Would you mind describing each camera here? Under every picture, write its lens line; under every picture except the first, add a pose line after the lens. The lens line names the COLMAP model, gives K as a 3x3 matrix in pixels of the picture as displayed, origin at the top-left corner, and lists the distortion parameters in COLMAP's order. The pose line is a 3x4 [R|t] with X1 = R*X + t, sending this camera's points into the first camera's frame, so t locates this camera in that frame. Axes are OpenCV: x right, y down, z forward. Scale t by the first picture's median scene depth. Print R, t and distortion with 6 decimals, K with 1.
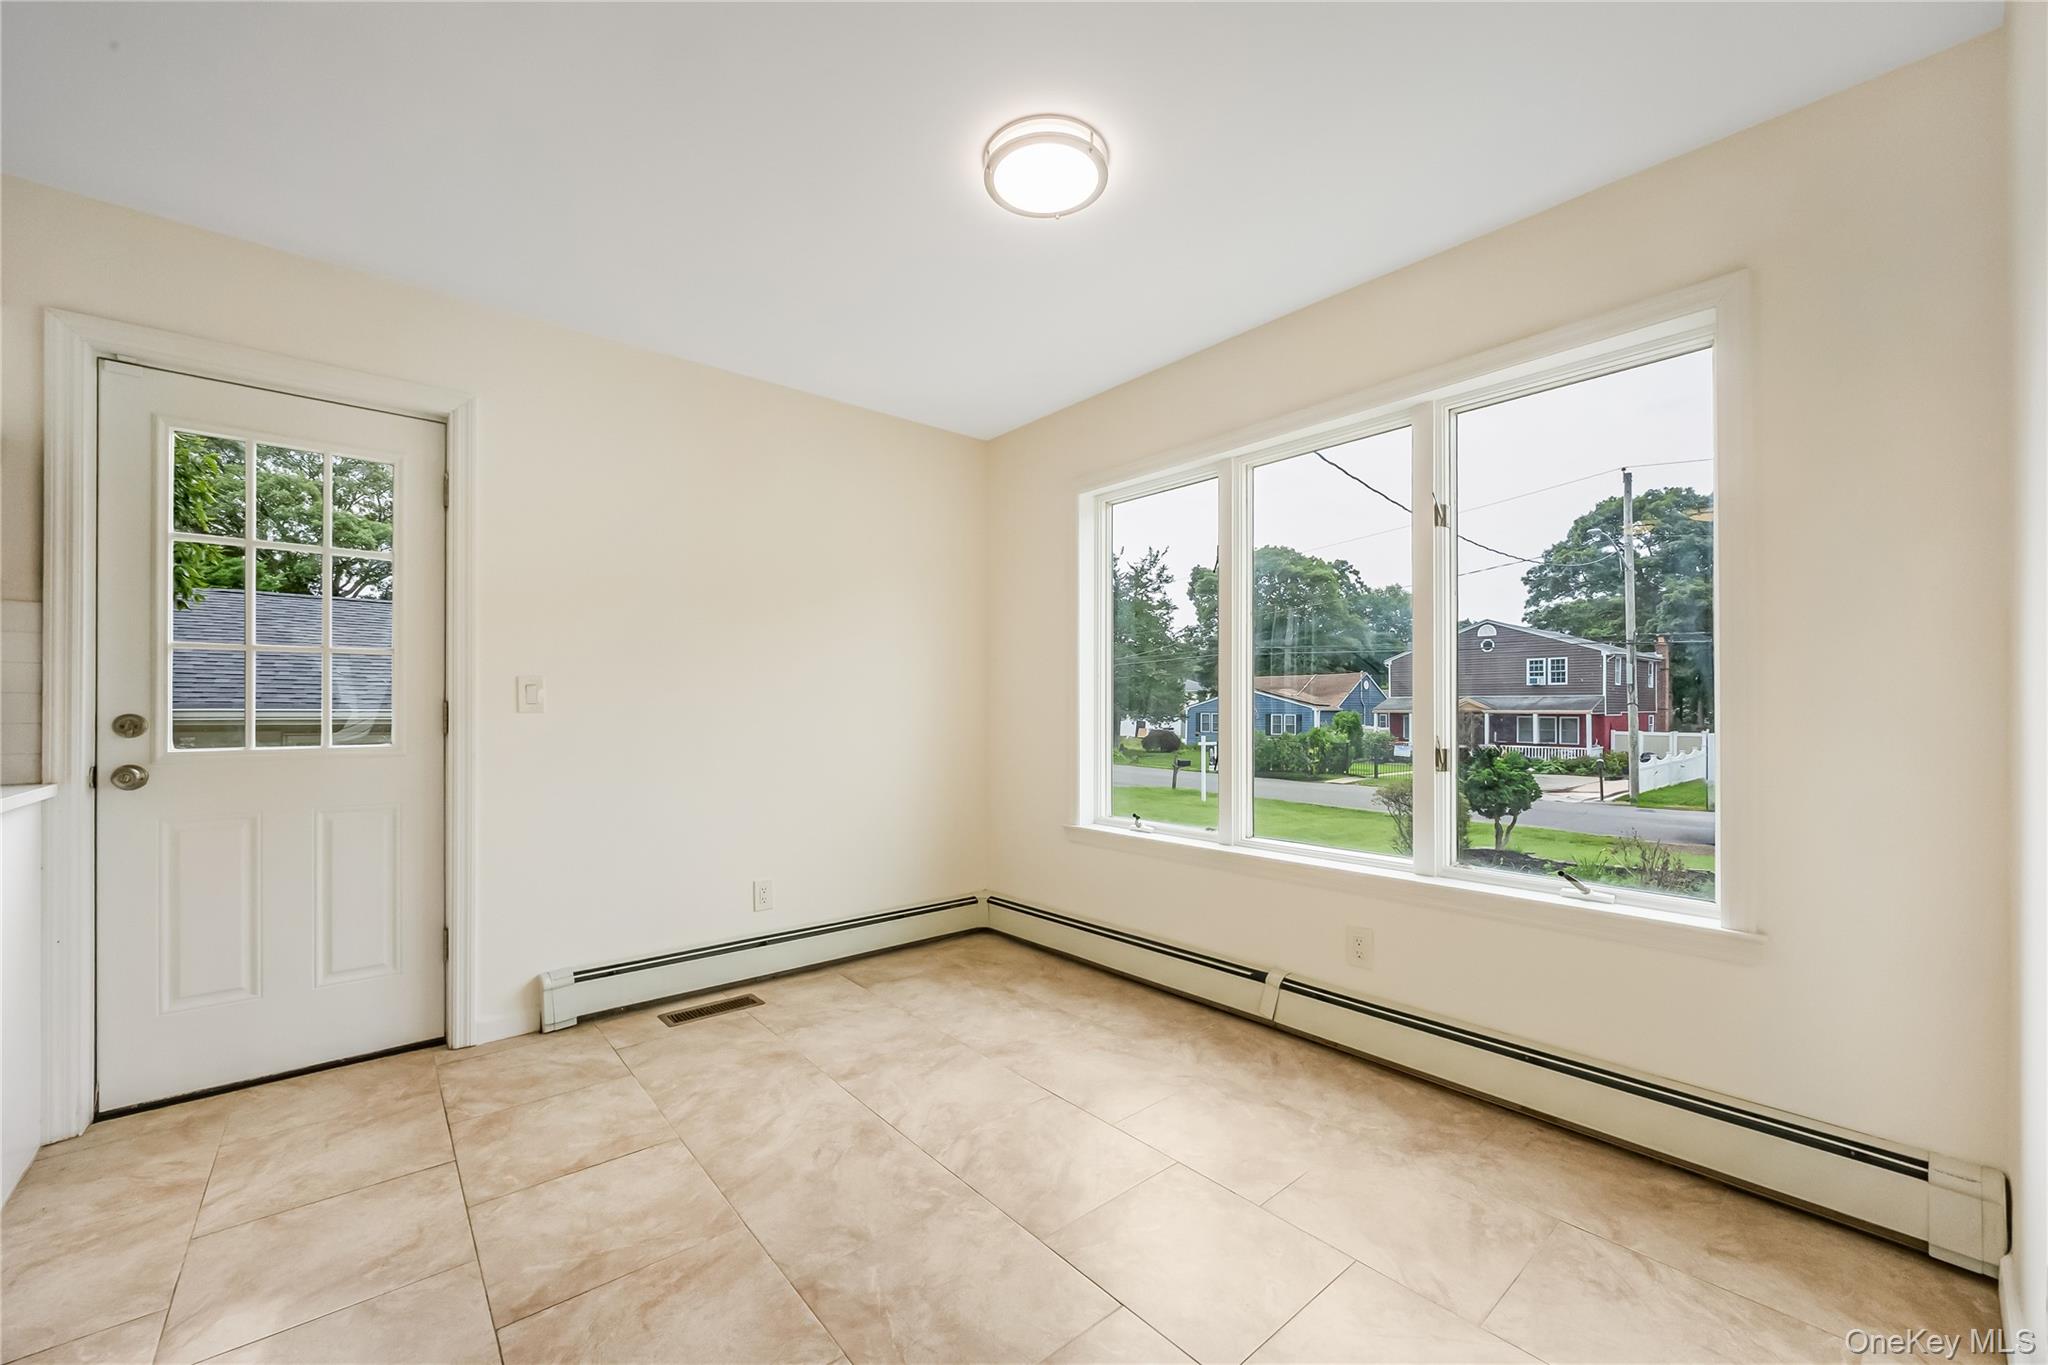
lens RADIAL K [[798.3, 0, 1028.4], [0, 798.3, 703.2], [0, 0, 1]] dist [-0.002090, -0.000335]
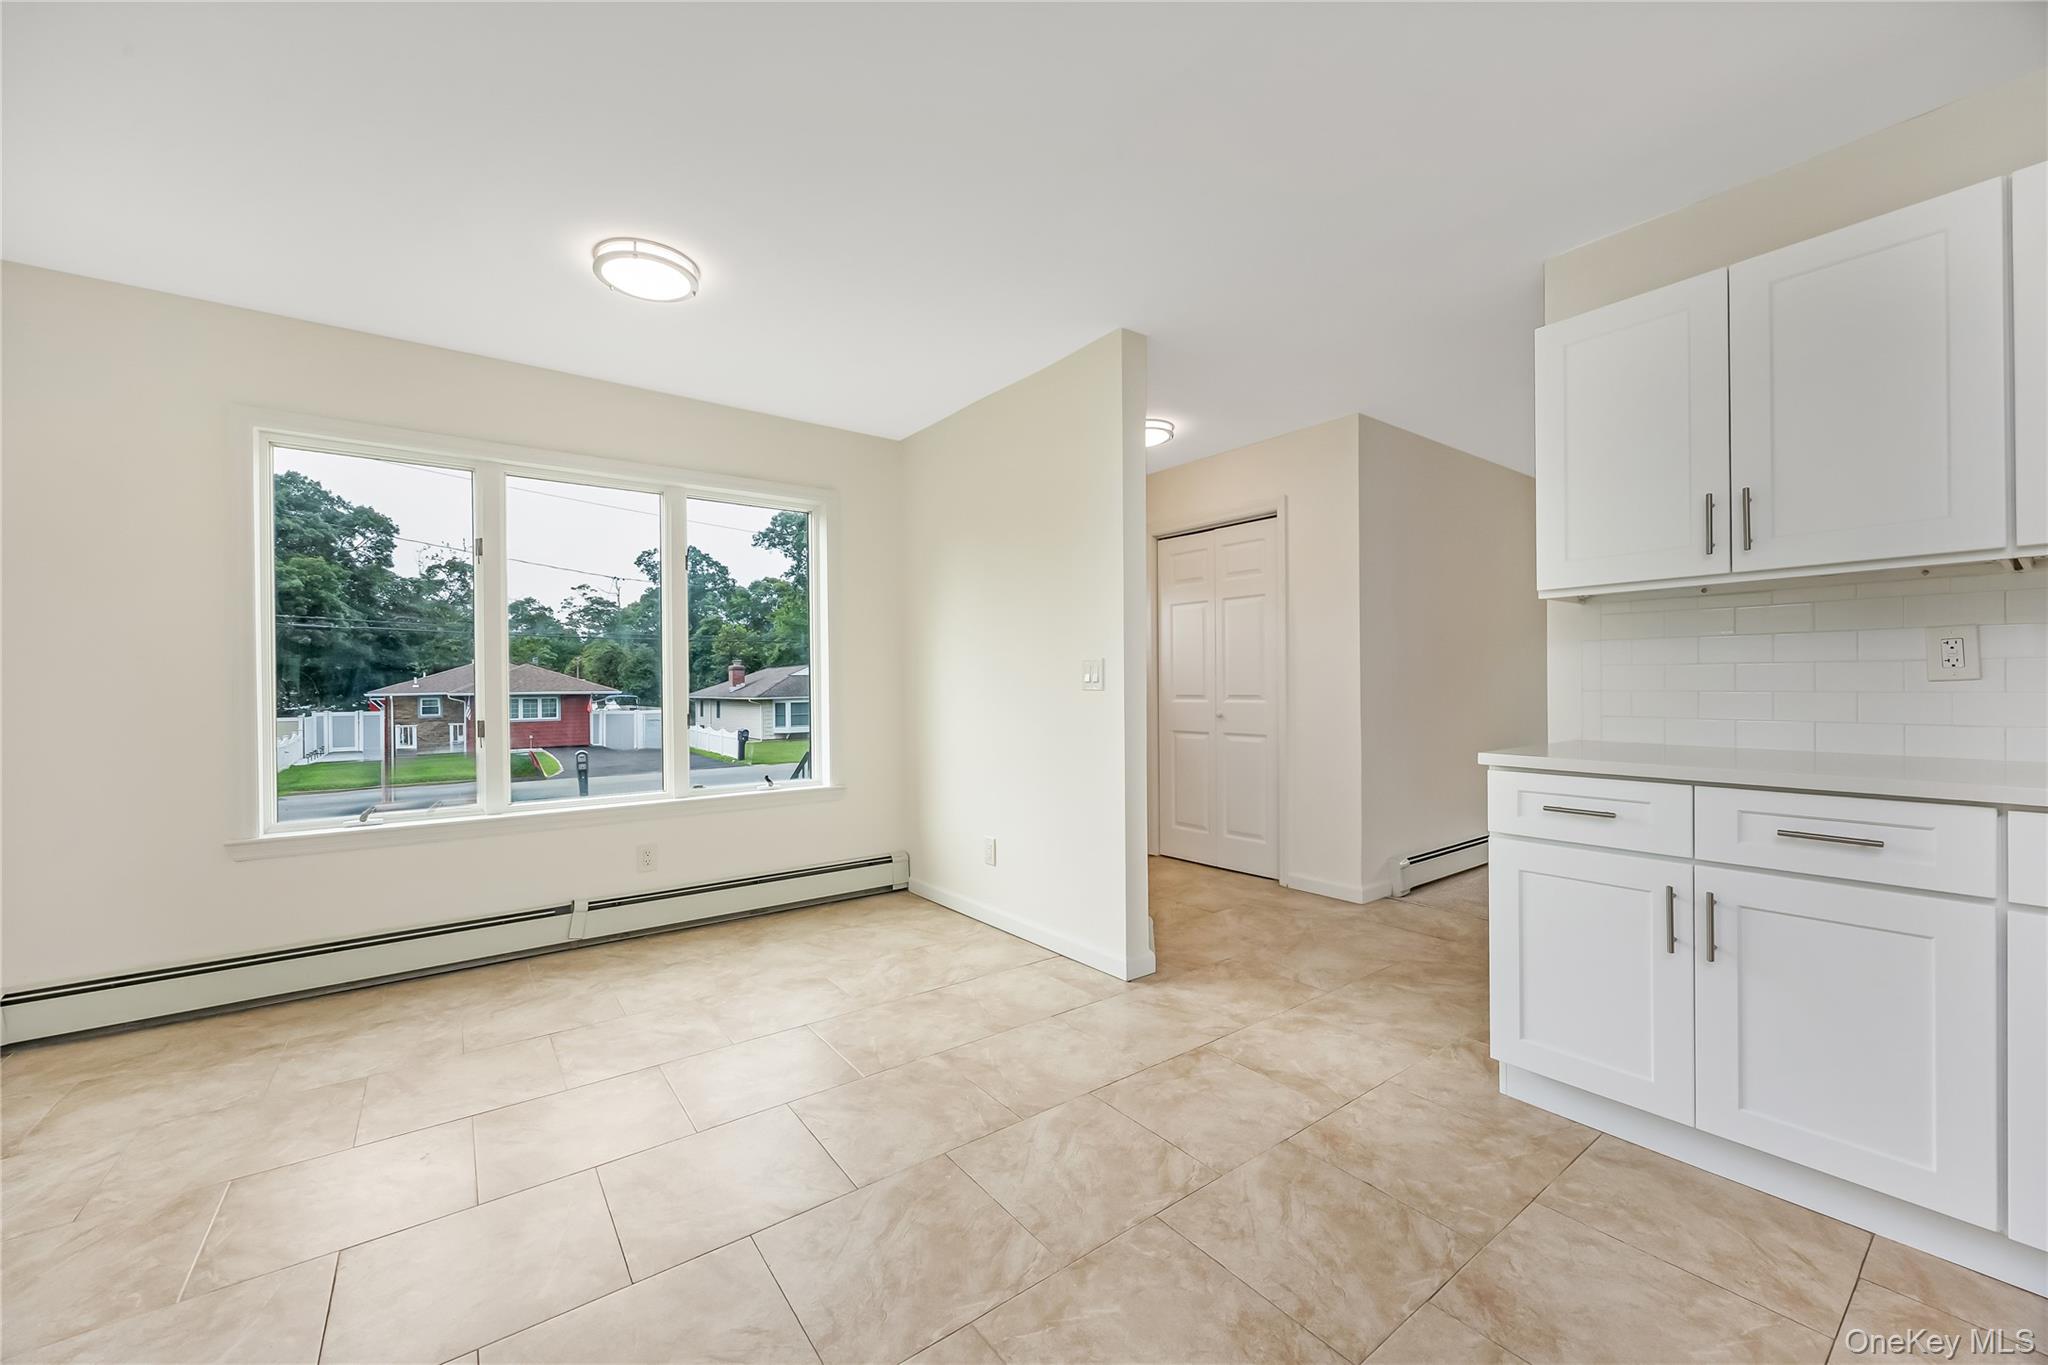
lens RADIAL K [[794.0, 0, 1024.0], [0, 794.0, 682.5], [0, 0, 1]] dist [0.003457, 0.000073]
pose [[0.068077, 0.001279, 0.997679, -0.913452], [0.004943, 0.999986, -0.001620, -0.000160], [-0.997668, 0.005041, 0.068070, 0.223626]]
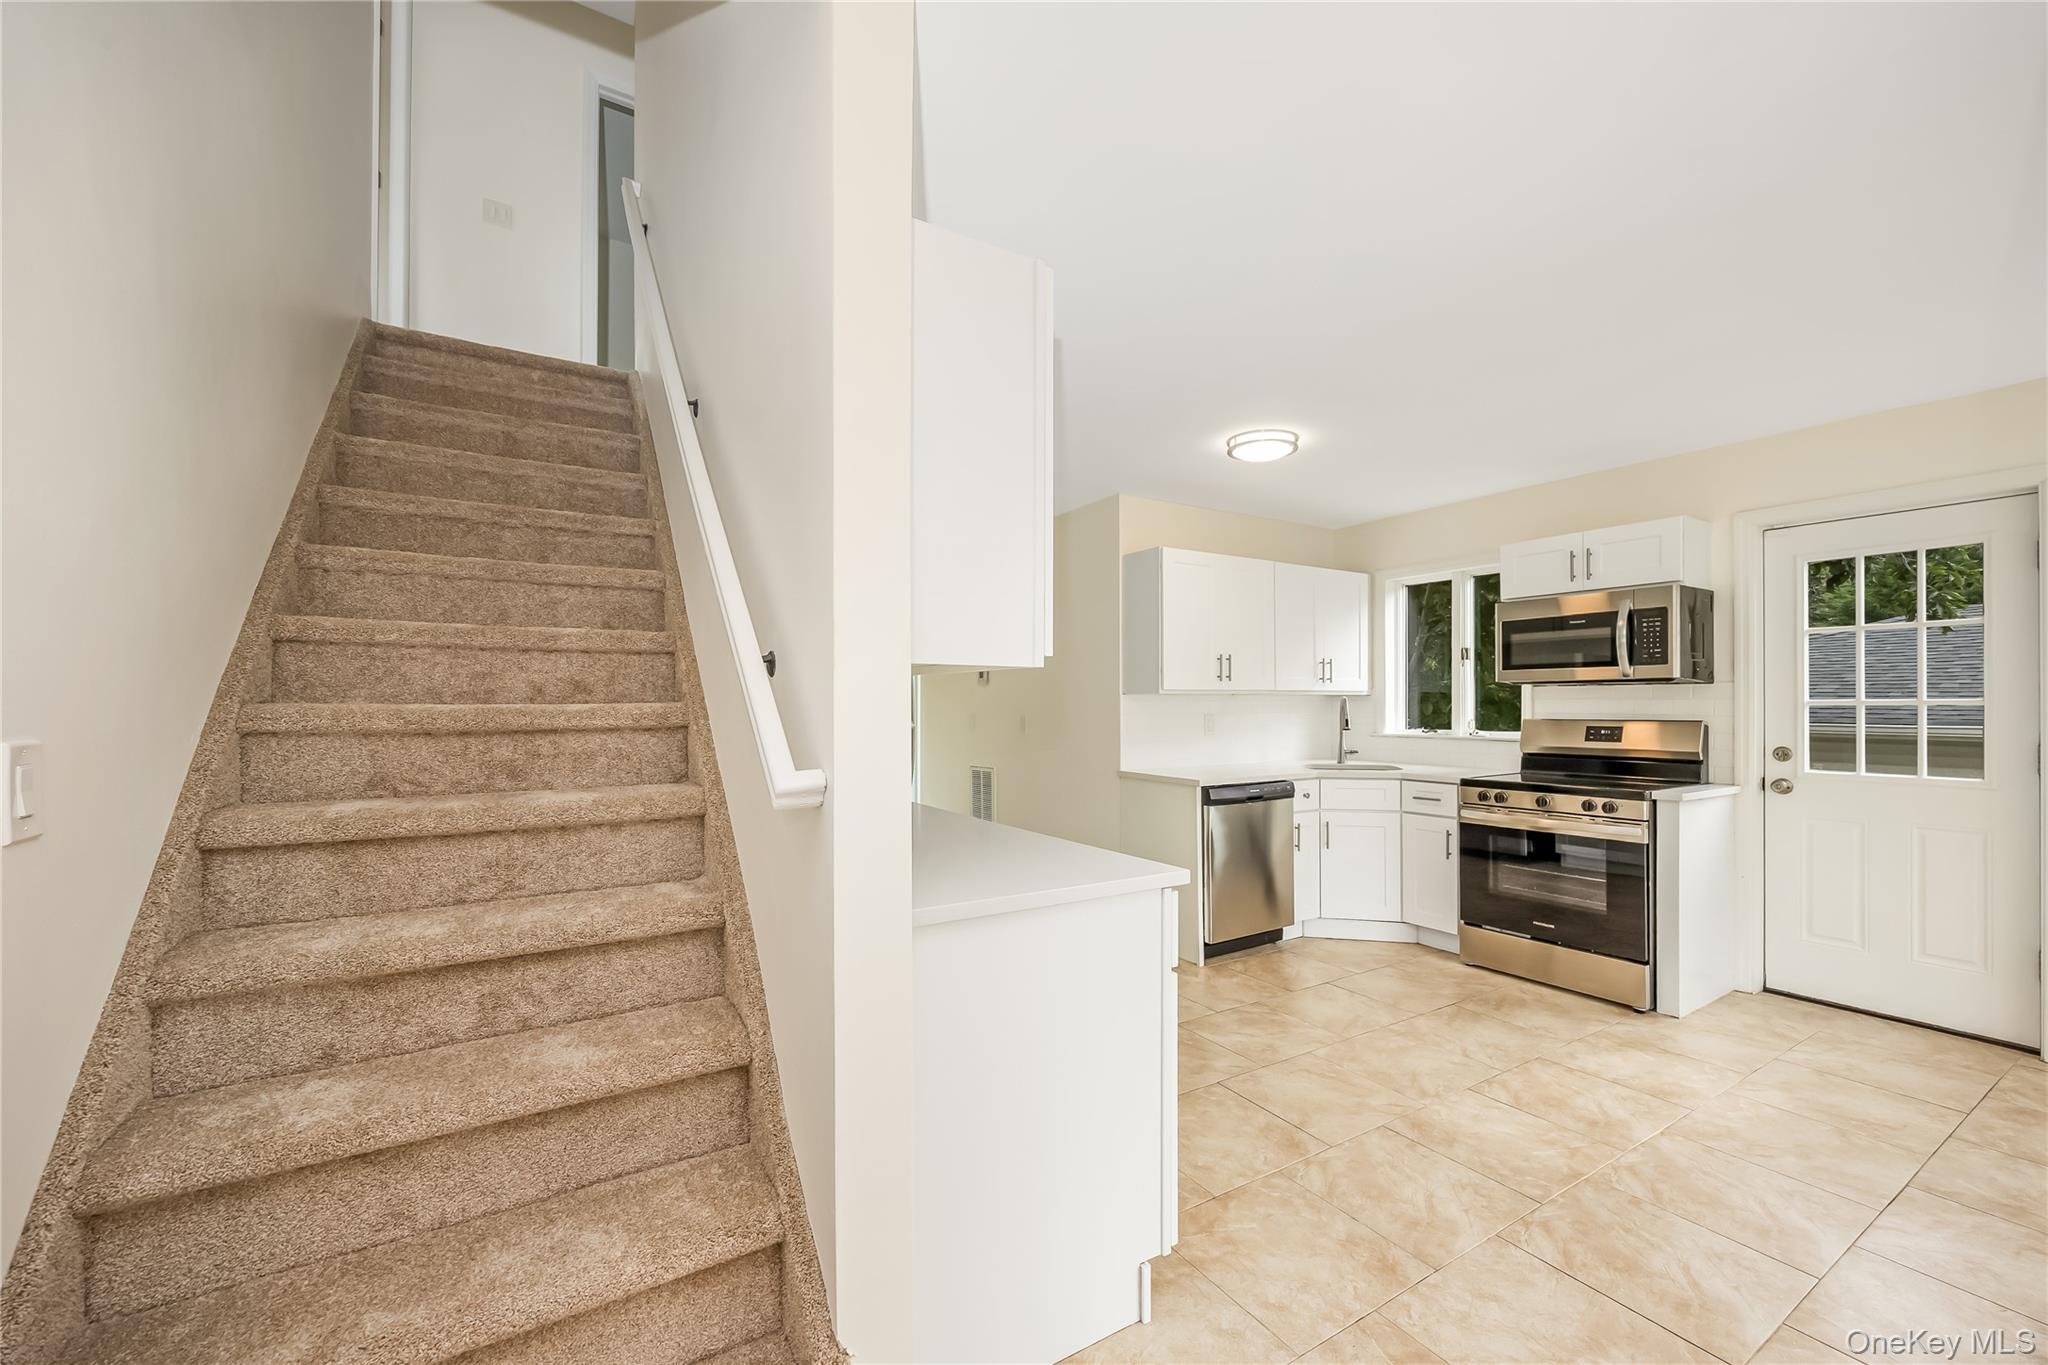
lens RADIAL K [[798.3, 0, 1028.4], [0, 798.3, 703.2], [0, 0, 1]] dist [-0.002090, -0.000335]
pose [[-0.158538, -0.005537, -0.987337, 0.575086], [0.002871, 0.999977, -0.006069, -0.056494], [0.987349, -0.003796, -0.158519, -0.202747]]
